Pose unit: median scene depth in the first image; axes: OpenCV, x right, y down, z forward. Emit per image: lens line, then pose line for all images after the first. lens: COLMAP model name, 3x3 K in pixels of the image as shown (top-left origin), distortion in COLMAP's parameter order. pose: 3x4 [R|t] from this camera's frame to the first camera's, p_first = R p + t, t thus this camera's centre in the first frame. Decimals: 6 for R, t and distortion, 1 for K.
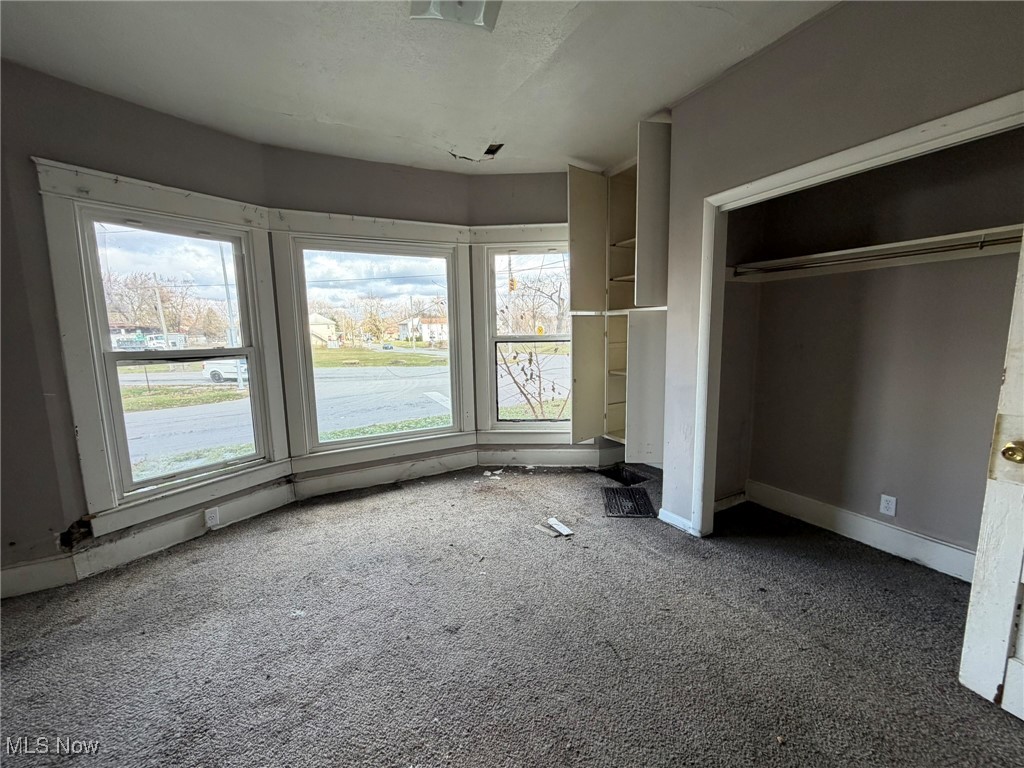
lens RADIAL K [[405.0, 0, 507.3], [0, 405.0, 383.6], [0, 0, 1]] dist [-0.001417, 0.000169]
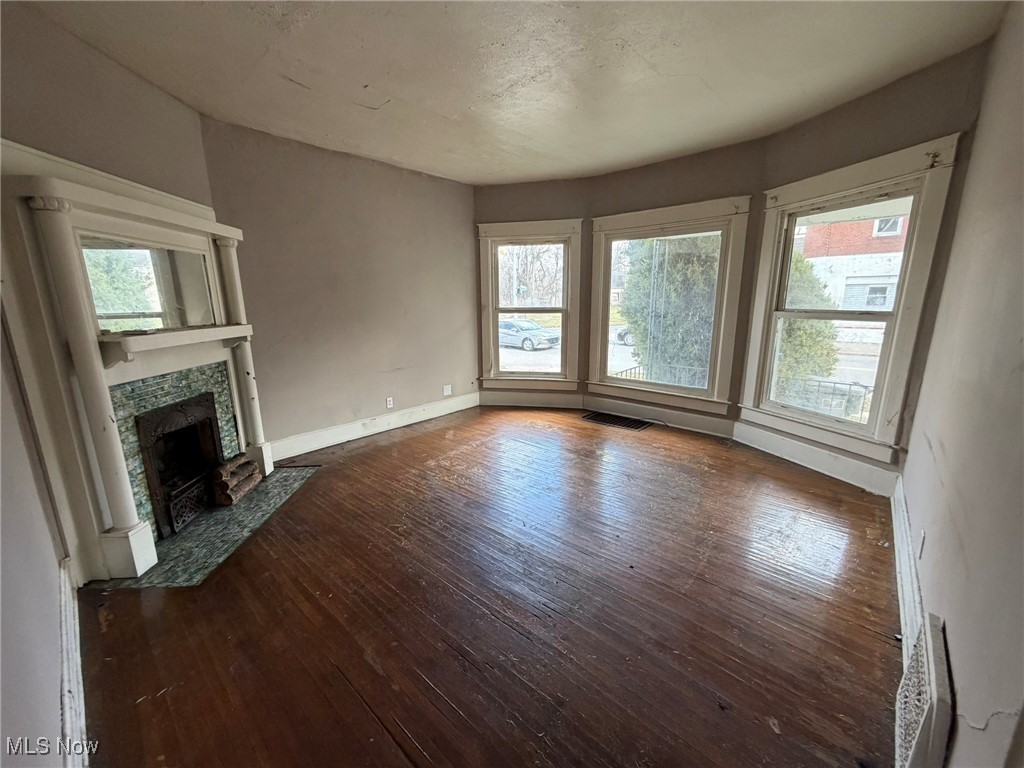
lens RADIAL K [[405.0, 0, 507.3], [0, 405.0, 383.6], [0, 0, 1]] dist [-0.001417, 0.000169]
pose [[0.339081, 0.223916, -0.913721, 0.996729], [-0.152090, 0.971532, 0.181643, -0.072817], [0.928382, 0.077376, 0.363484, 0.283662]]
